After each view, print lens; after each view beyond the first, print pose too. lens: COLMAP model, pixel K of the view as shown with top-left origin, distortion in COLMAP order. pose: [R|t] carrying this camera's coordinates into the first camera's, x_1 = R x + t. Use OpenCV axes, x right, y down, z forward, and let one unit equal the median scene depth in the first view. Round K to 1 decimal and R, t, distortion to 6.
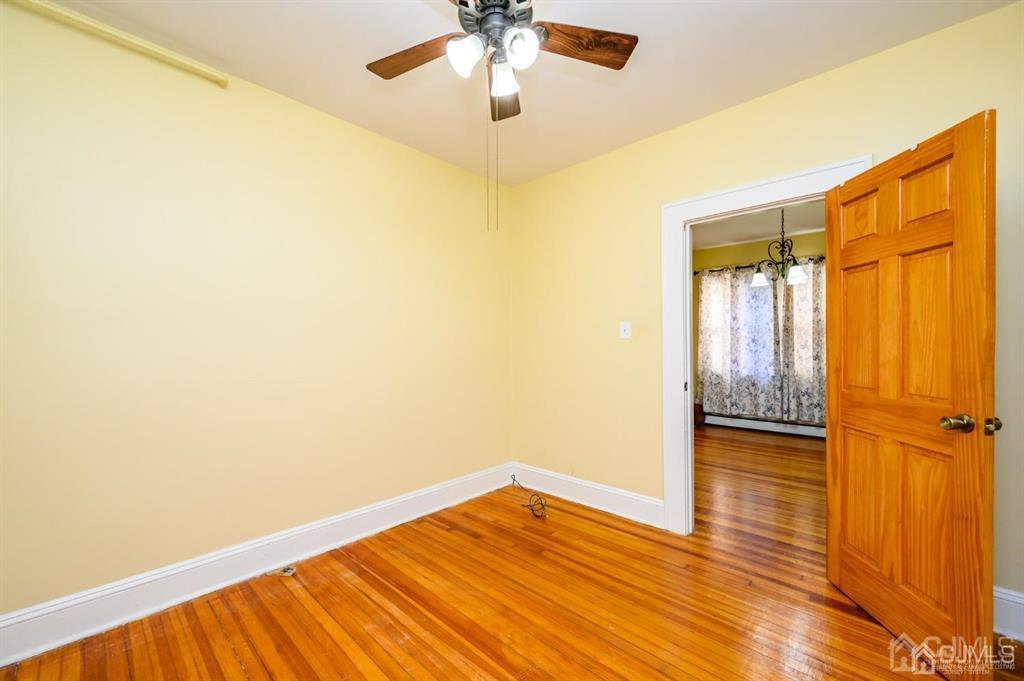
lens RADIAL K [[402.3, 0, 510.3], [0, 402.3, 337.2], [0, 0, 1]] dist [0.000286, -0.000223]
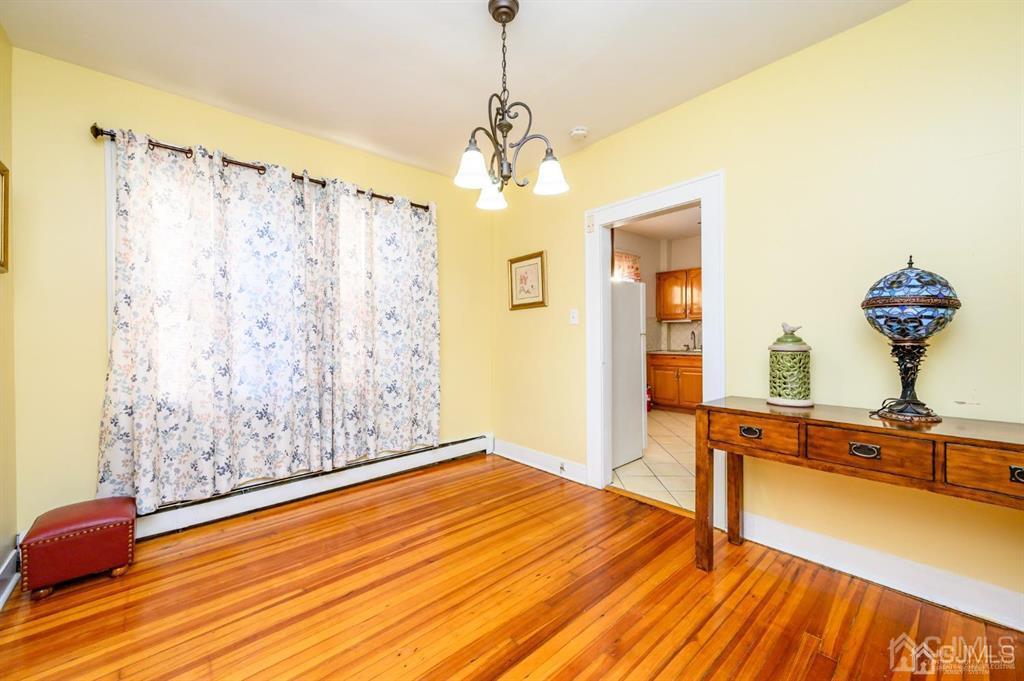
lens RADIAL K [[402.3, 0, 510.3], [0, 402.3, 337.2], [0, 0, 1]] dist [0.000286, -0.000223]
pose [[0.094481, -0.006747, 0.995504, 0.150619], [-0.010526, 0.999914, 0.007776, 0.016969], [-0.995471, -0.011214, 0.094402, 0.649741]]
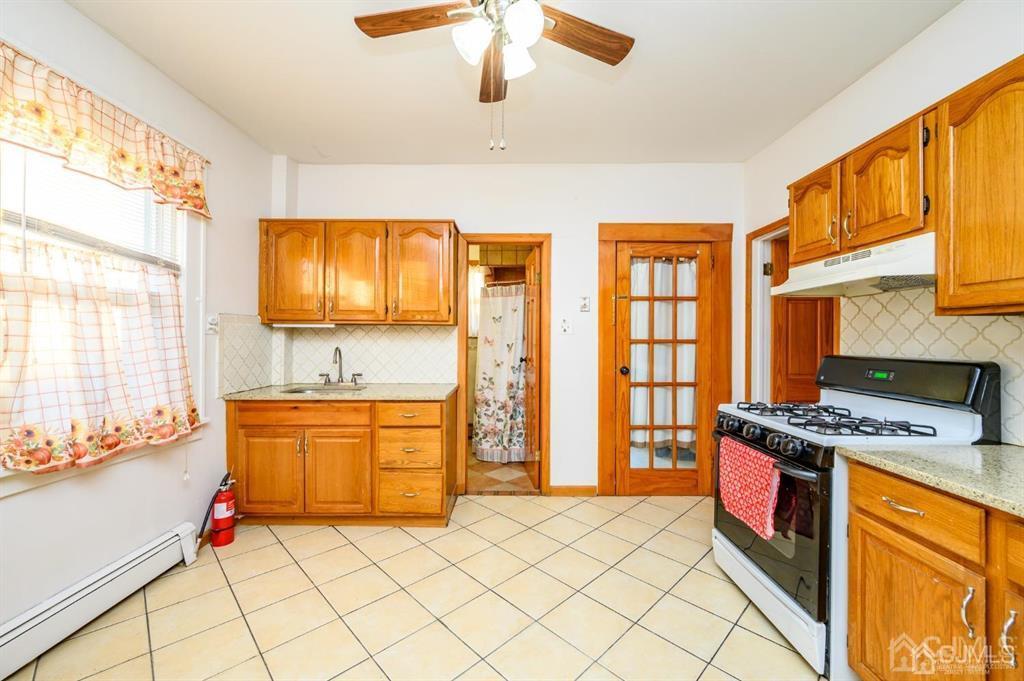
lens RADIAL K [[402.3, 0, 510.3], [0, 402.3, 337.2], [0, 0, 1]] dist [0.000286, -0.000223]
pose [[-0.675533, 0.002924, 0.737324, 0.705786], [-0.019327, 0.999578, -0.021671, -0.000162], [-0.737076, -0.028890, -0.675192, 0.461744]]
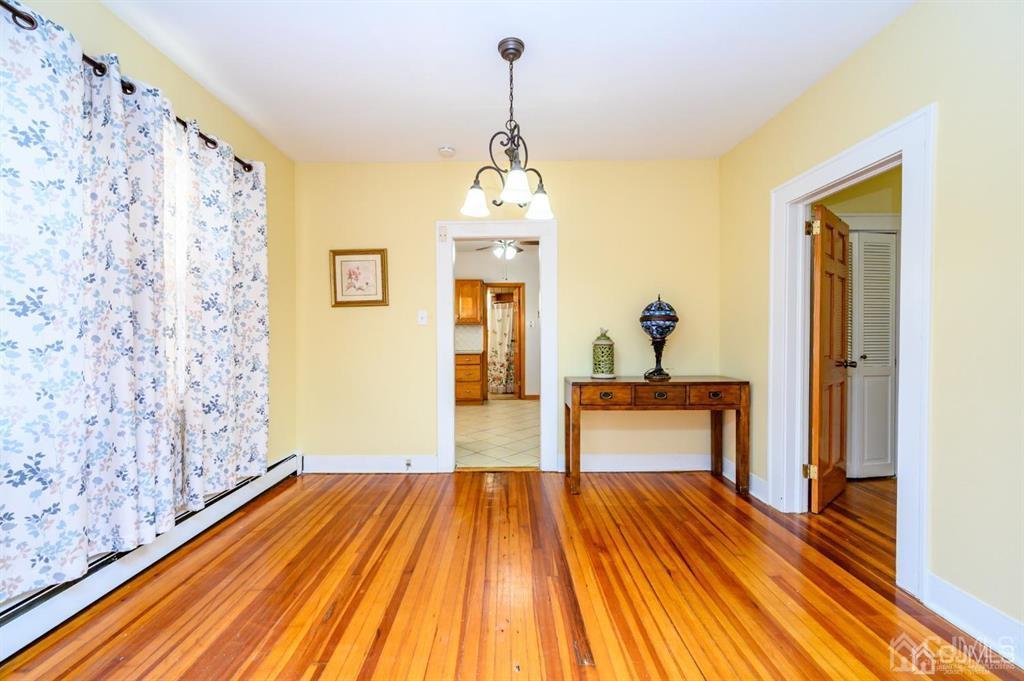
lens RADIAL K [[404.6, 0, 507.4], [0, 404.6, 342.3], [0, 0, 1]] dist [0.000576, 0.000220]
pose [[-0.682185, -0.006545, 0.731151, 0.198339], [-0.010630, 0.999943, -0.000968, 0.027678], [-0.731103, -0.008433, -0.682215, 0.937419]]
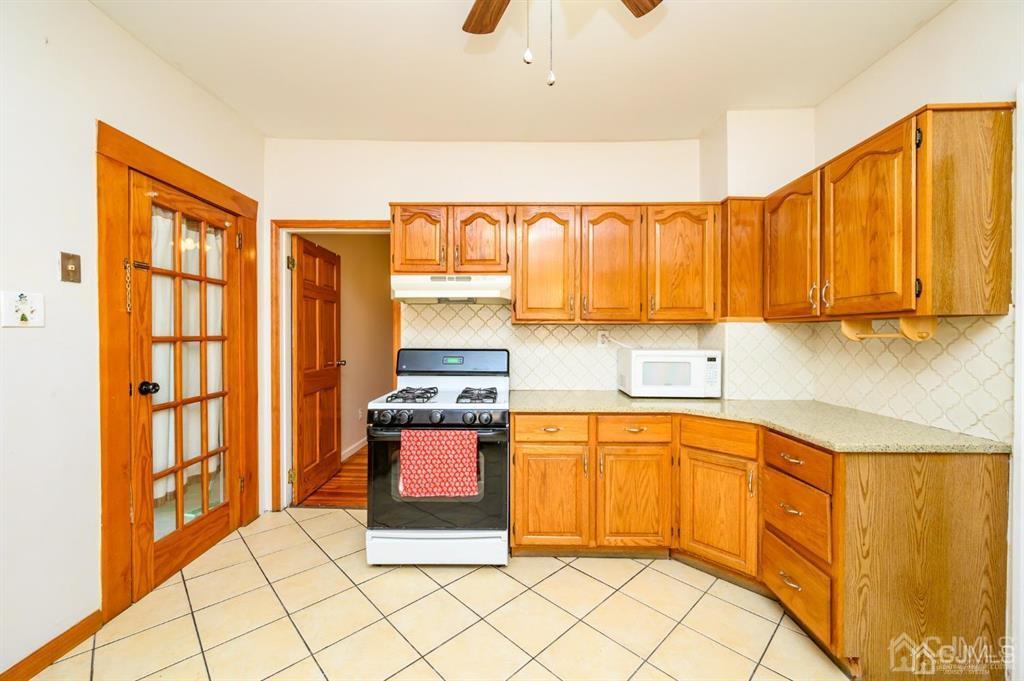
lens RADIAL K [[402.3, 0, 510.3], [0, 402.3, 337.2], [0, 0, 1]] dist [0.000286, -0.000223]
pose [[-0.737297, 0.003636, -0.675559, 1.004601], [0.013686, 0.999861, -0.009556, -0.004361], [0.675430, -0.016292, -0.737244, 0.423461]]
